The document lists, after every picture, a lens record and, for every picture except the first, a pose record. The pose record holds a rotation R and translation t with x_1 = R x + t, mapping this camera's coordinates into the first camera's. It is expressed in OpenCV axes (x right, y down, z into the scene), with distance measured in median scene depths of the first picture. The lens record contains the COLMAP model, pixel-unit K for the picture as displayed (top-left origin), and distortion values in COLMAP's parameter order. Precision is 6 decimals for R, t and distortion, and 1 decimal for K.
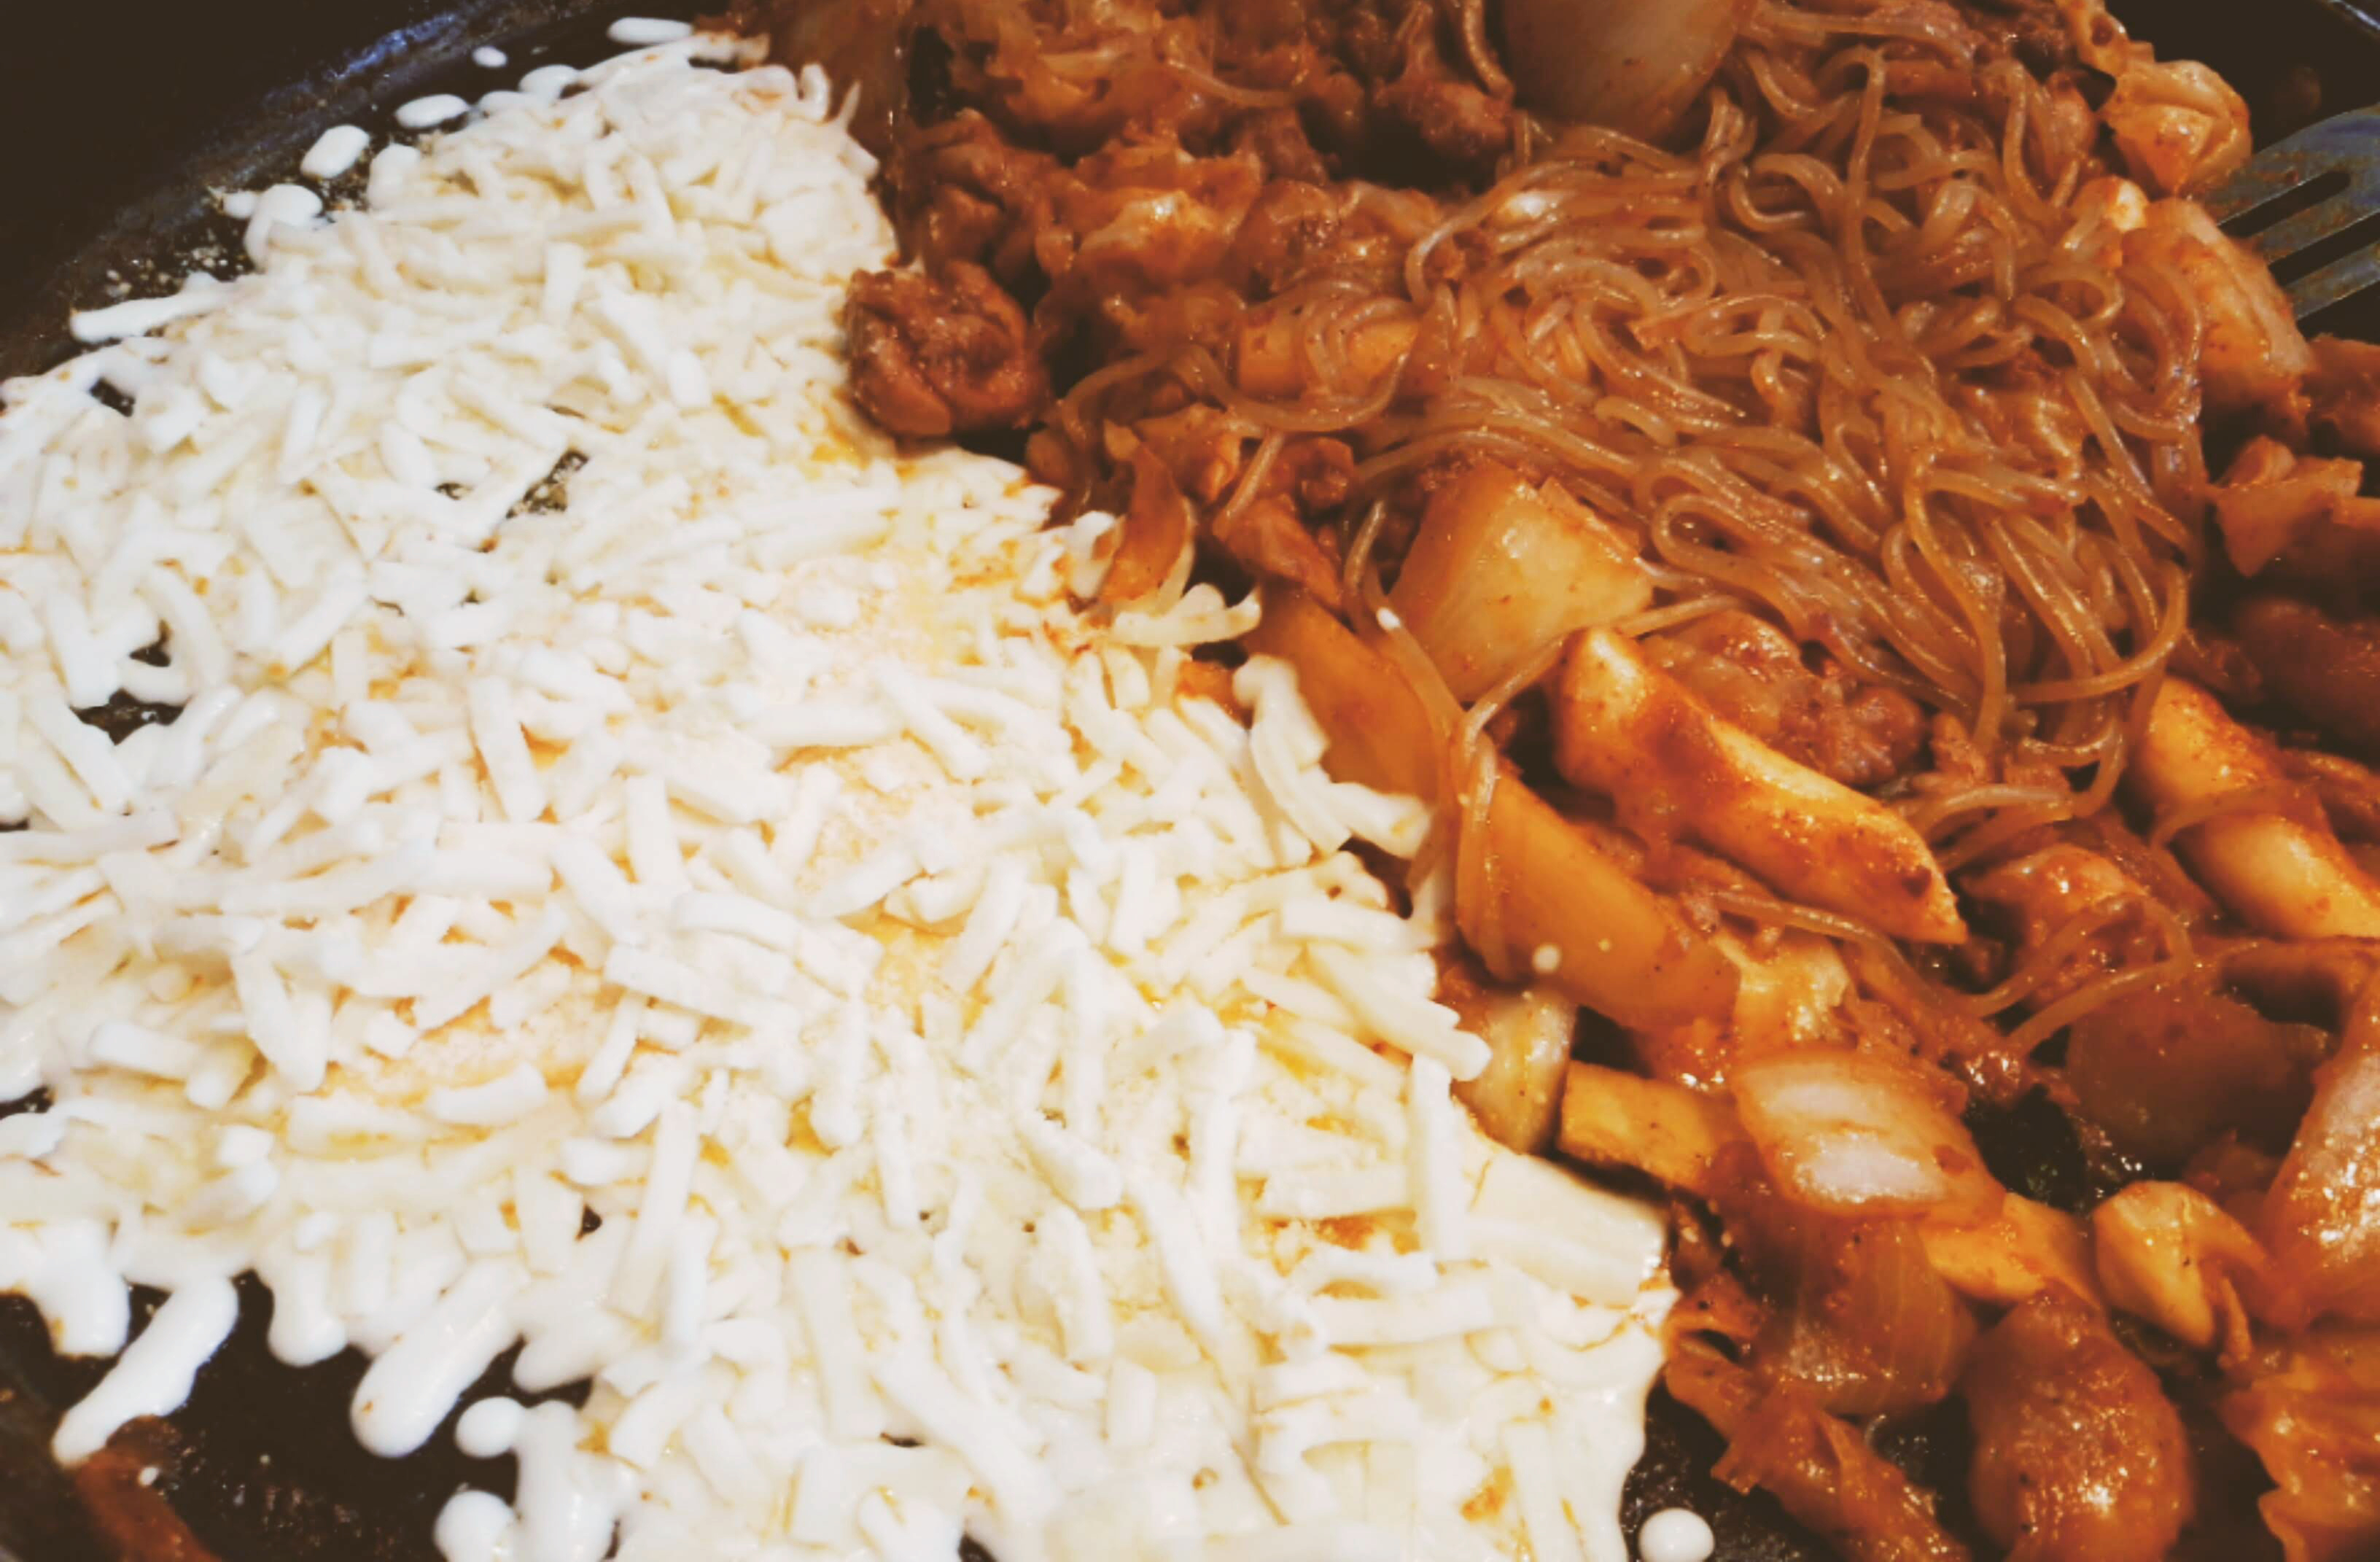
lens RADIAL K [[1849.9, 0, 1191.7], [0, 1849.9, 682.8], [0, 0, 1]] dist [0.001211, -0.038643]
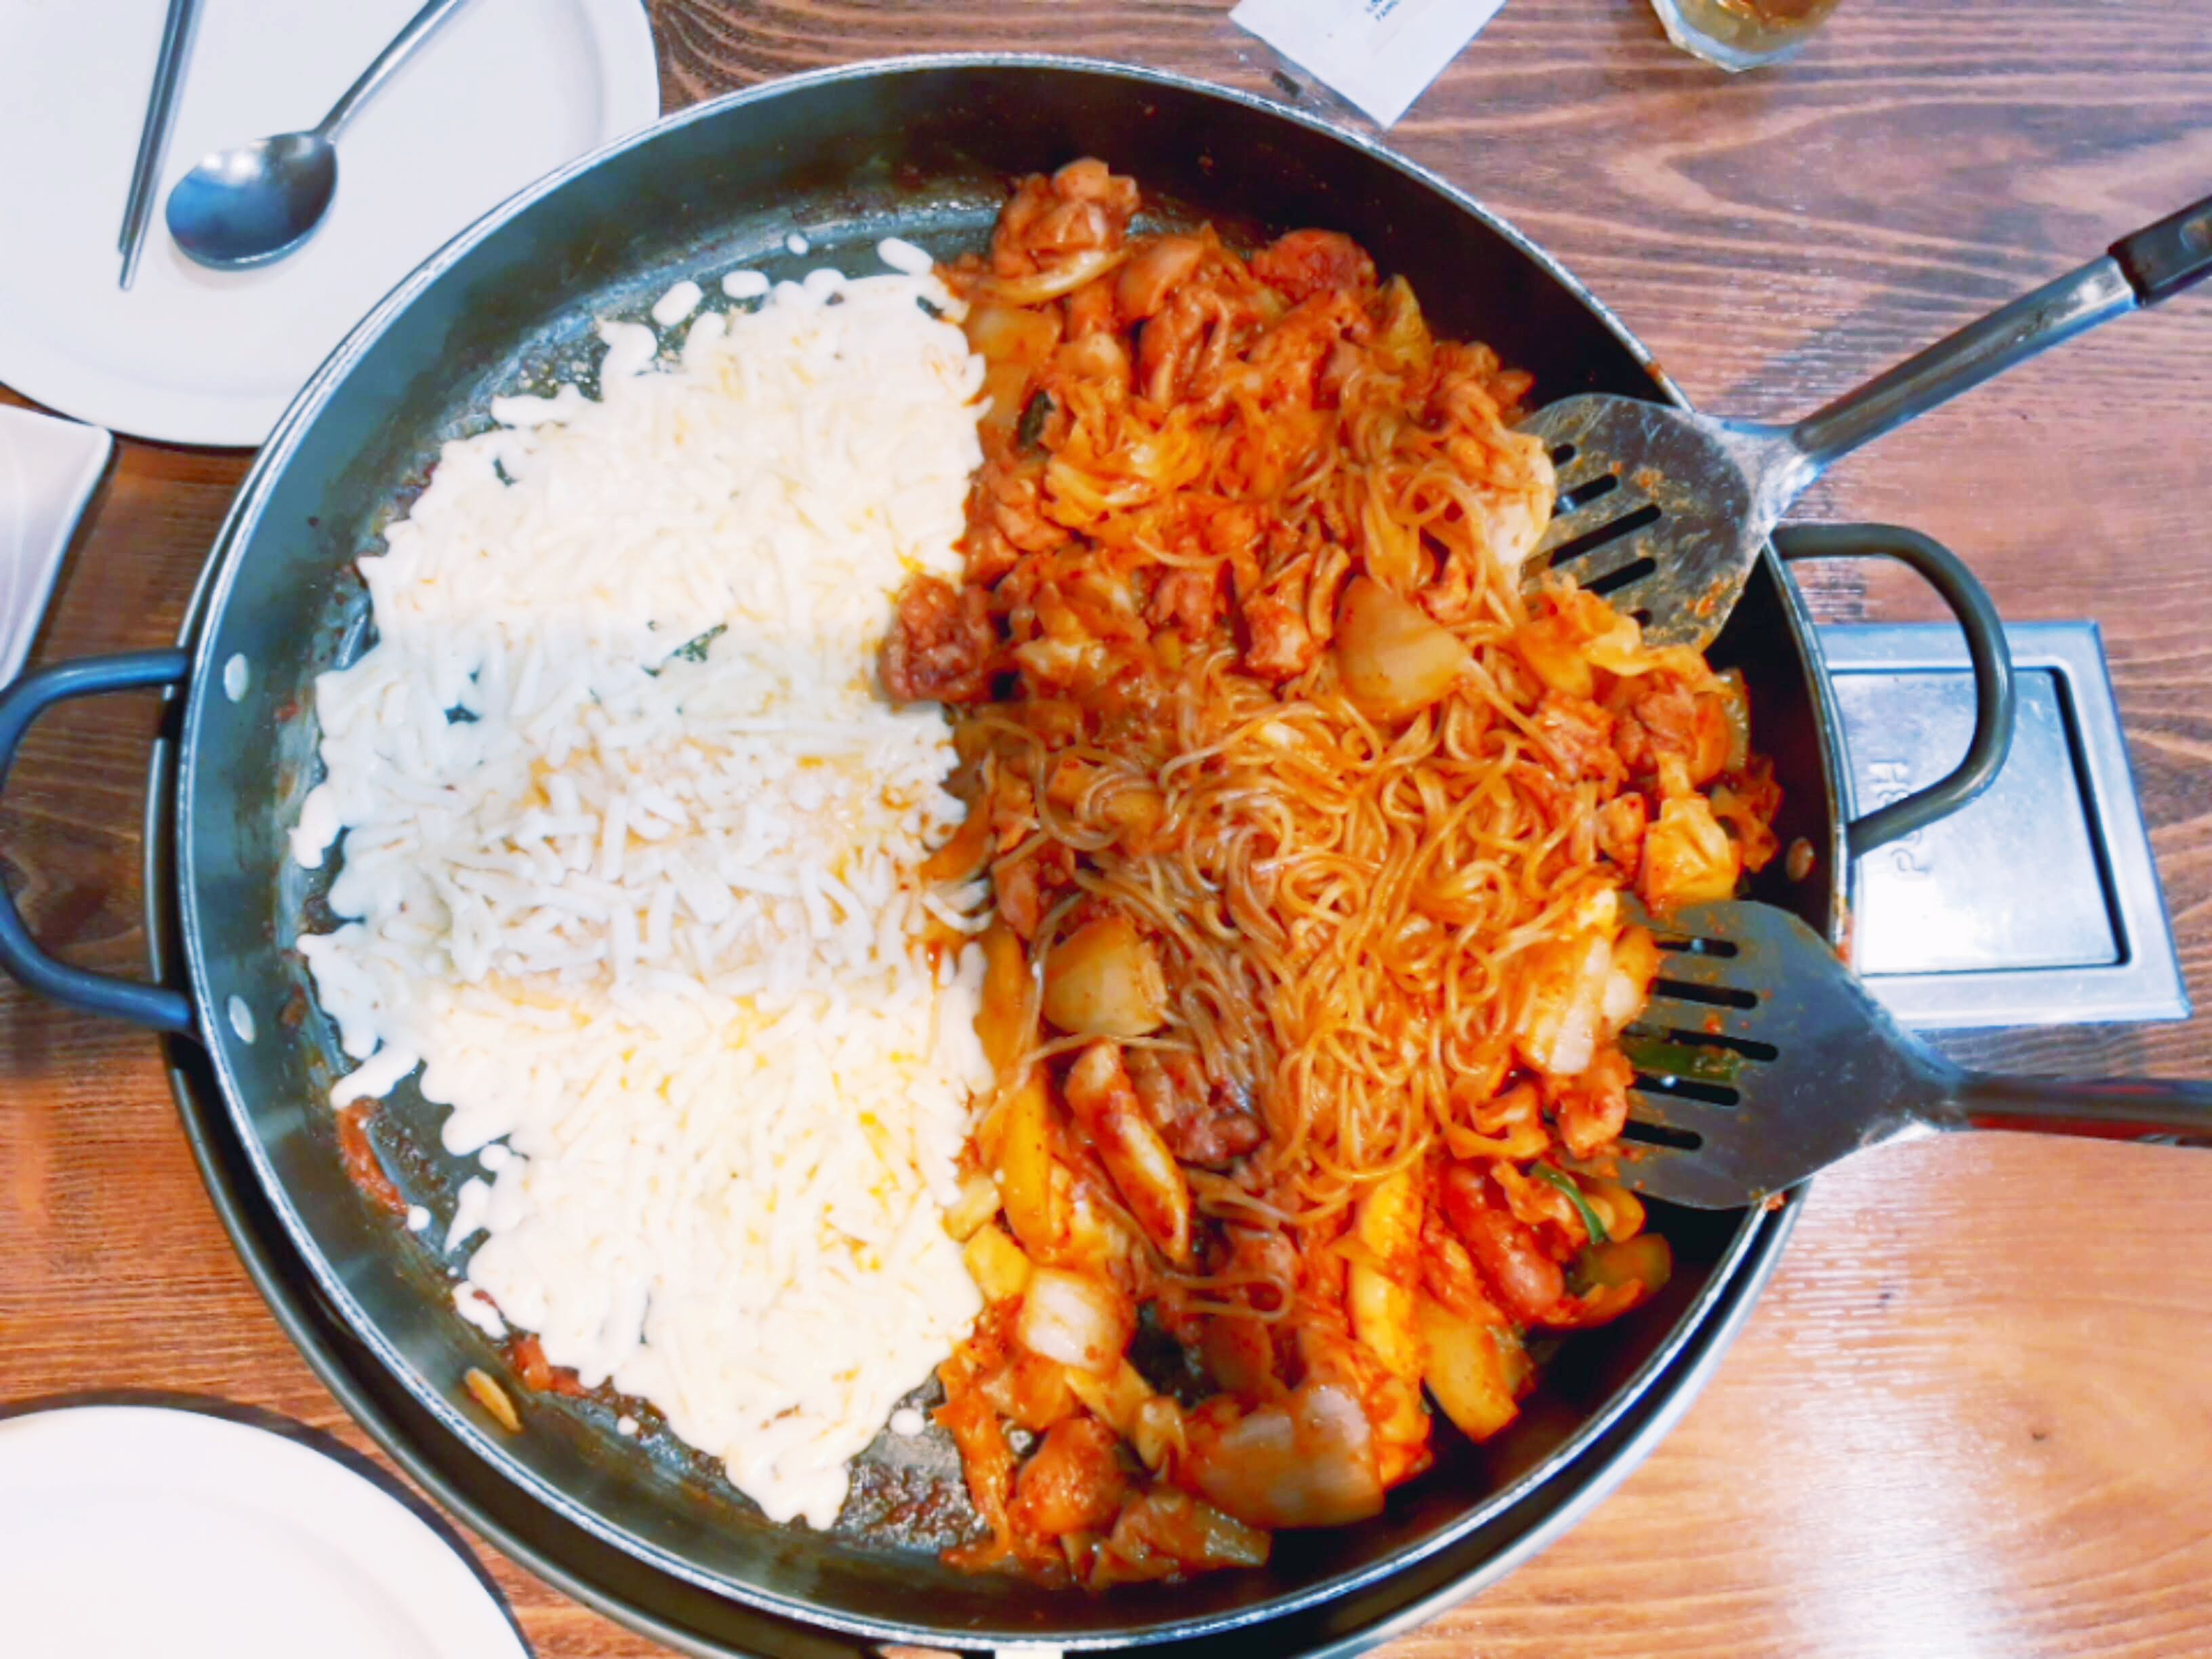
lens RADIAL K [[1696.0, 0, 1106.0], [0, 1696.0, 829.5], [0, 0, 1]] dist [0.001477, -0.004571]
pose [[0.893089, 0.445597, -0.061926, 0.208664], [-0.390428, 0.836078, 0.385409, -0.837903], [0.223512, -0.320027, 0.920666, -0.540888]]
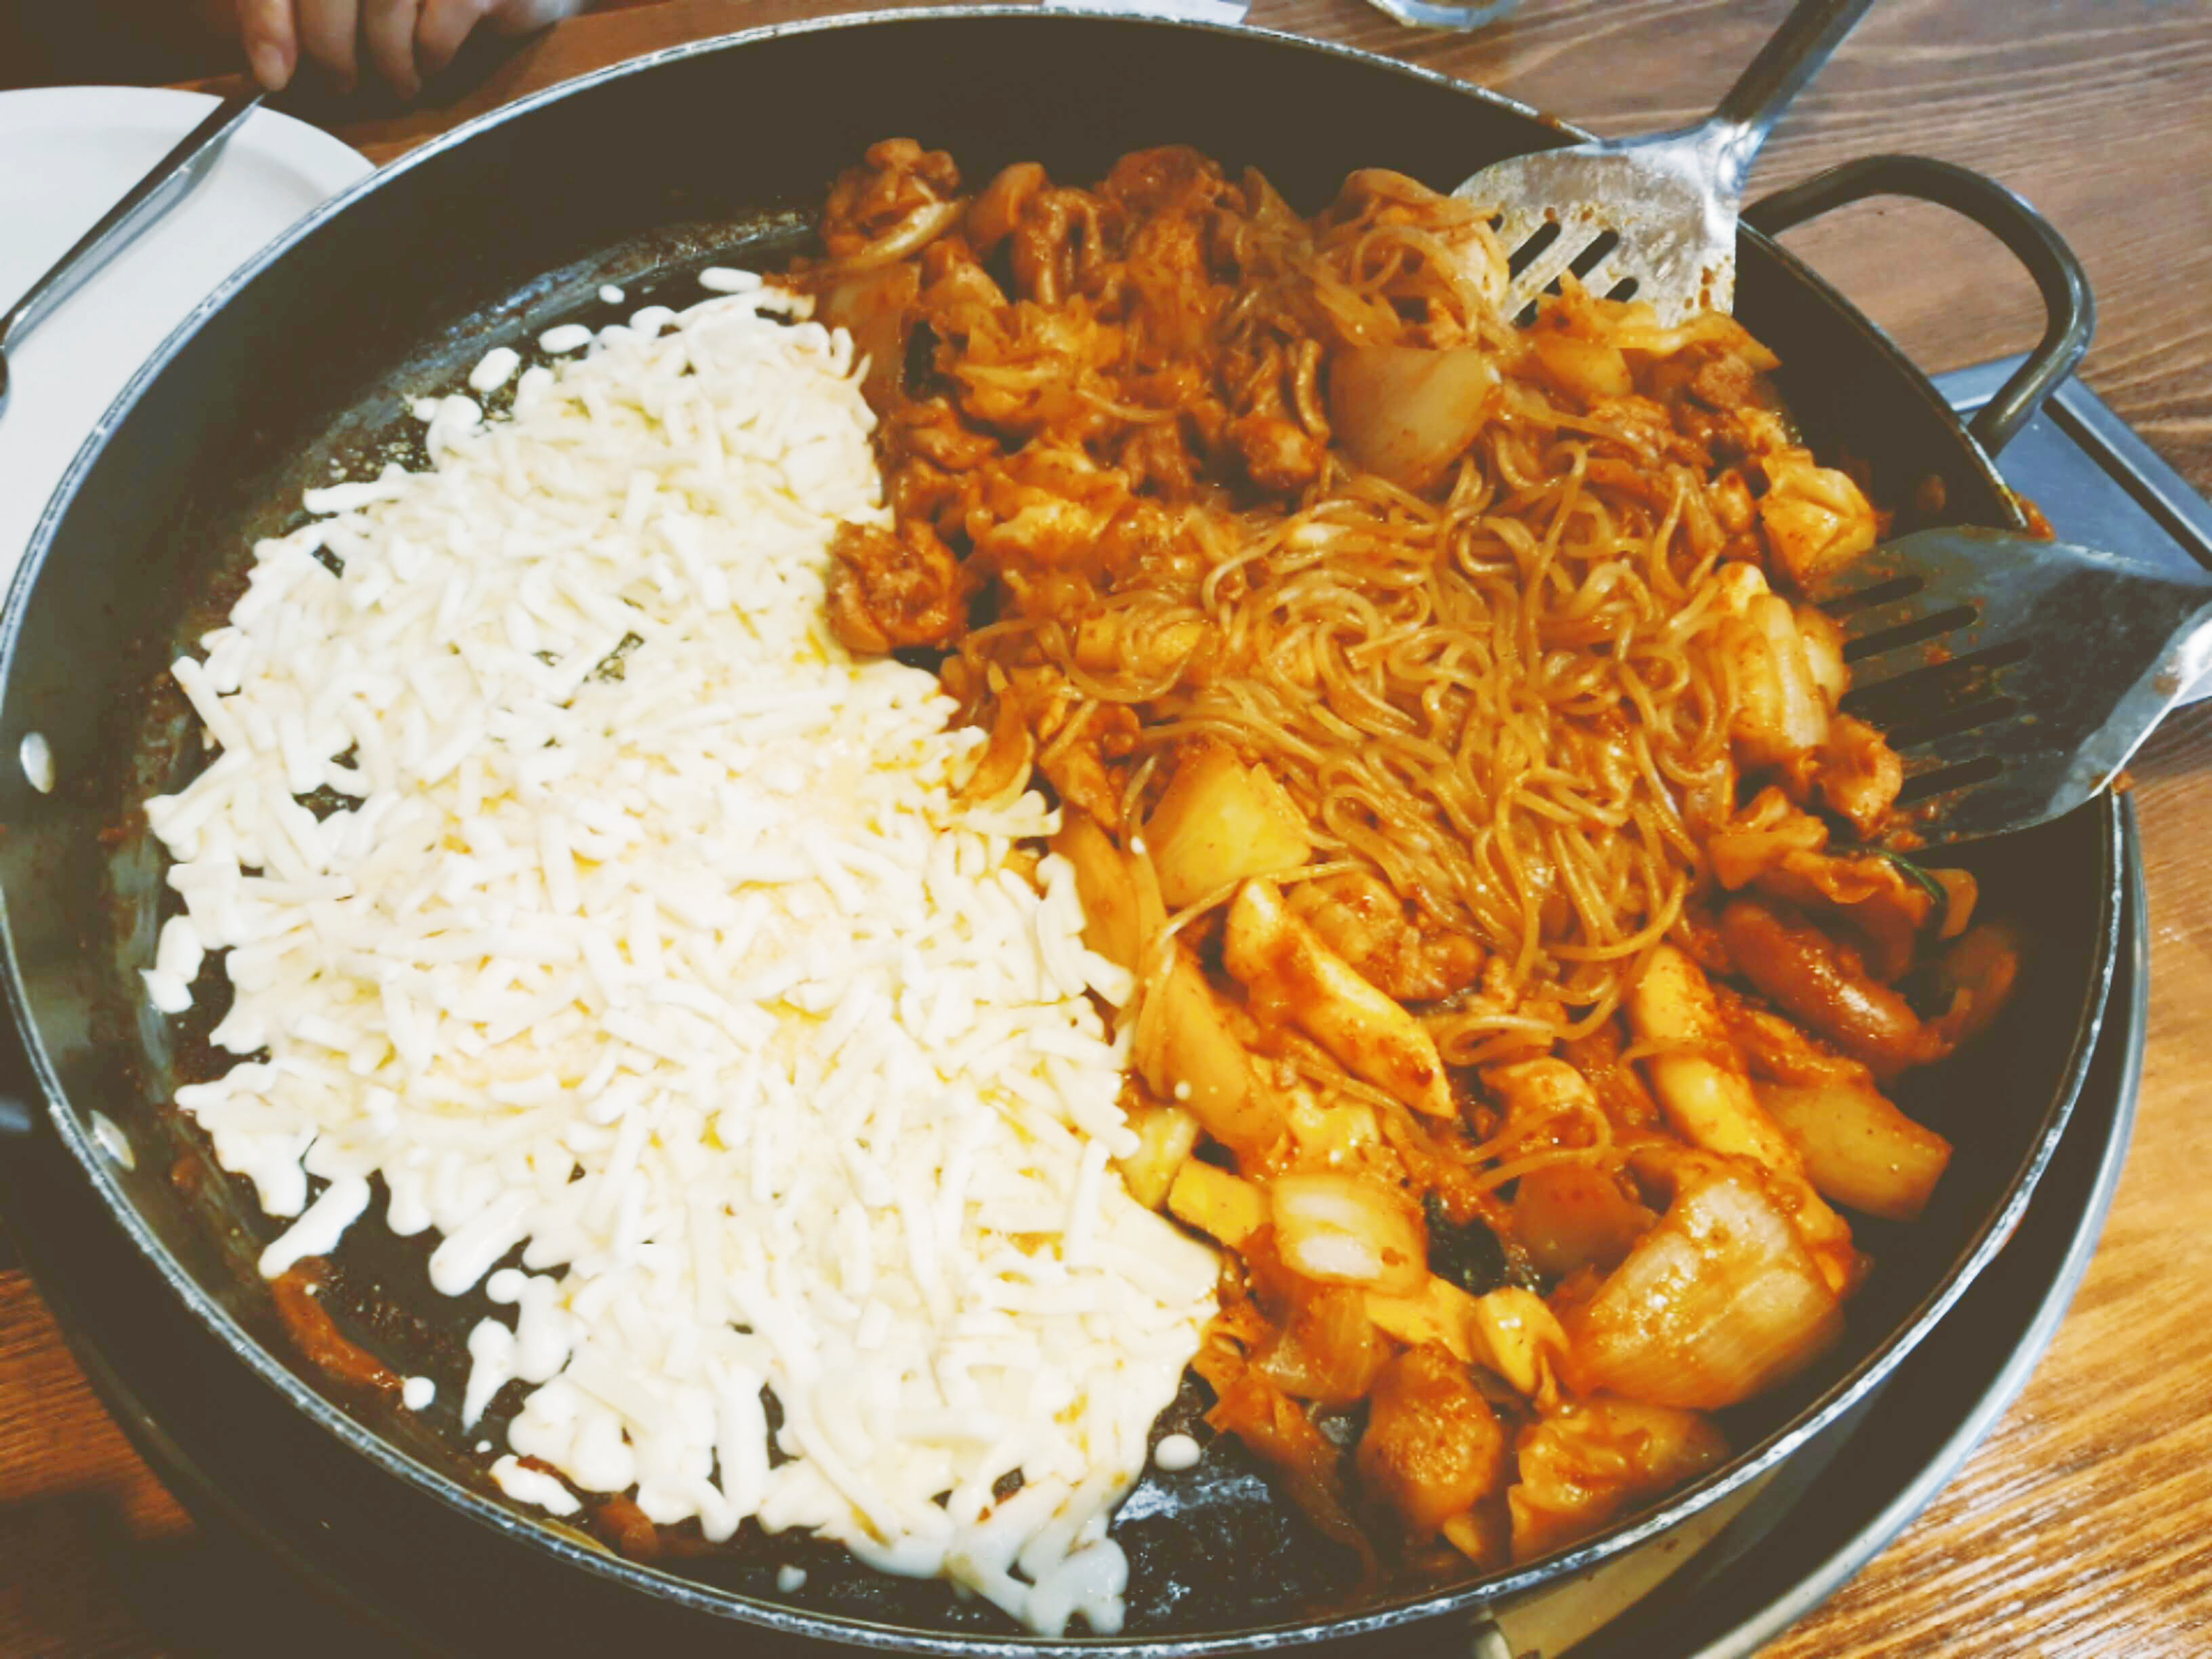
lens RADIAL K [[1696.0, 0, 1106.0], [0, 1696.0, 829.5], [0, 0, 1]] dist [0.001477, -0.004571]
pose [[0.989417, 0.123795, -0.075686, 0.178773], [-0.115193, 0.987339, 0.109056, -0.188882], [0.088228, -0.099183, 0.991150, -0.354319]]
